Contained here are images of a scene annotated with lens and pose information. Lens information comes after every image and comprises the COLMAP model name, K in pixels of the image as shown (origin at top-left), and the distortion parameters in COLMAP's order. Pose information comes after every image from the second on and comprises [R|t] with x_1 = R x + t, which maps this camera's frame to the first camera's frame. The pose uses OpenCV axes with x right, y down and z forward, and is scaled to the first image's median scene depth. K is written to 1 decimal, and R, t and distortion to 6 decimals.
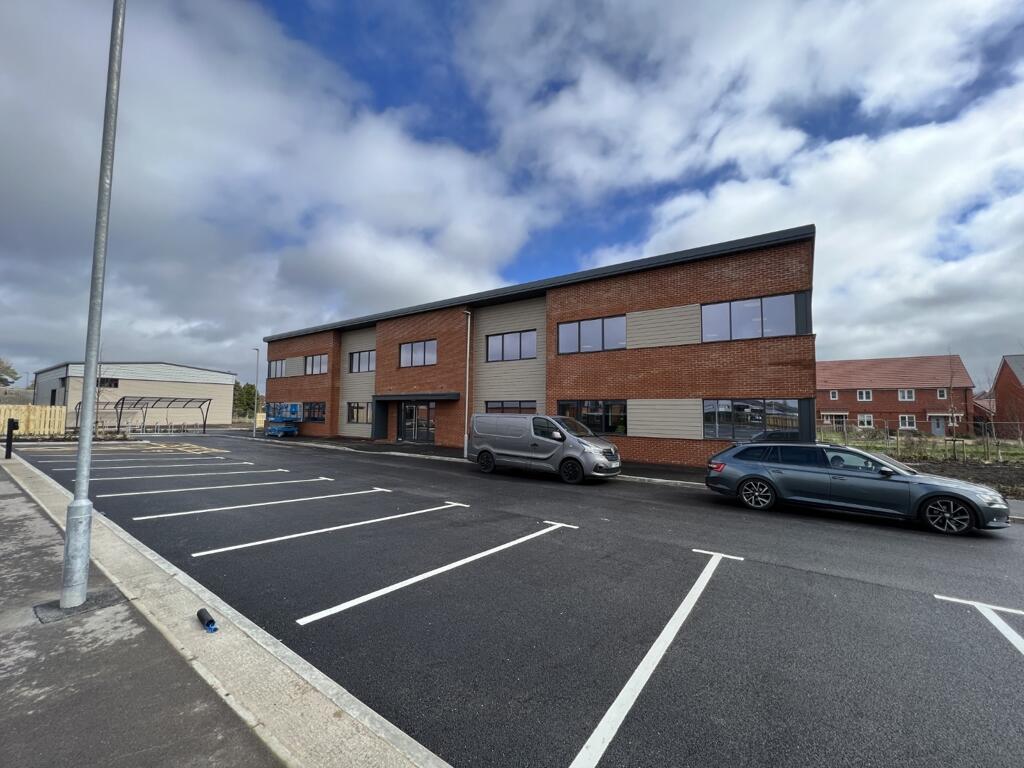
lens RADIAL K [[420.4, 0, 508.3], [0, 420.4, 389.2], [0, 0, 1]] dist [-0.001517, -0.000495]
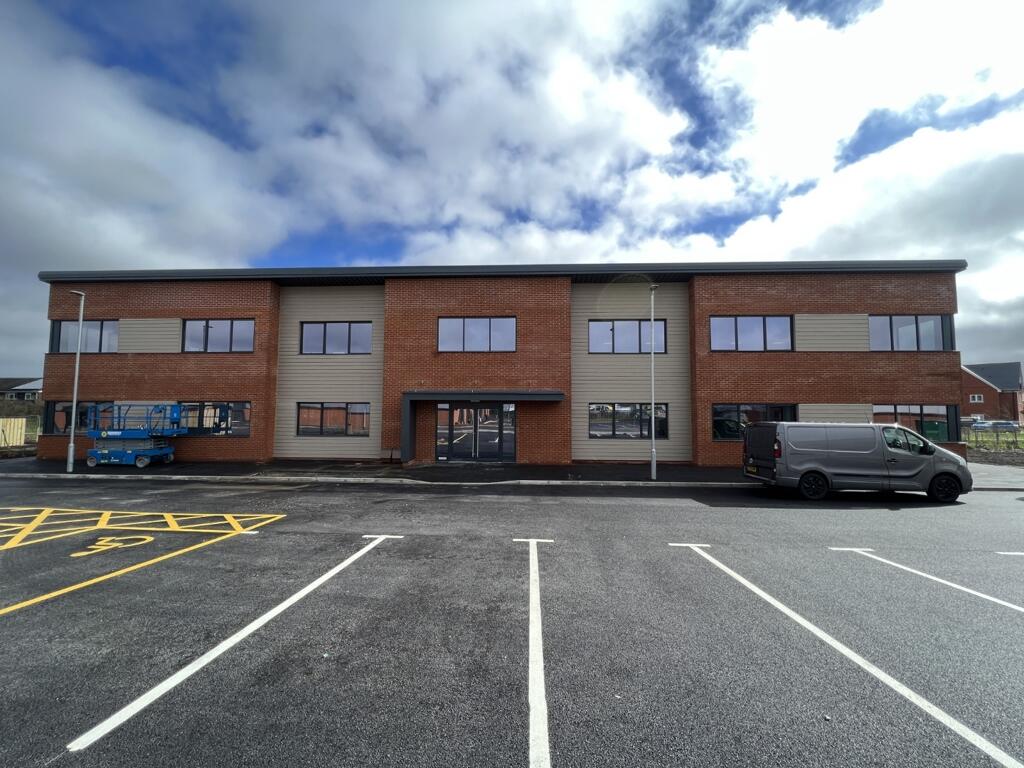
lens RADIAL K [[409.0, 0, 511.7], [0, 409.0, 389.2], [0, 0, 1]] dist [0.000814, 0.001279]
pose [[0.838983, 0.028760, 0.543397, -0.577901], [-0.026573, 0.999576, -0.011876, 0.014298], [-0.543508, -0.004477, 0.839392, 0.428400]]
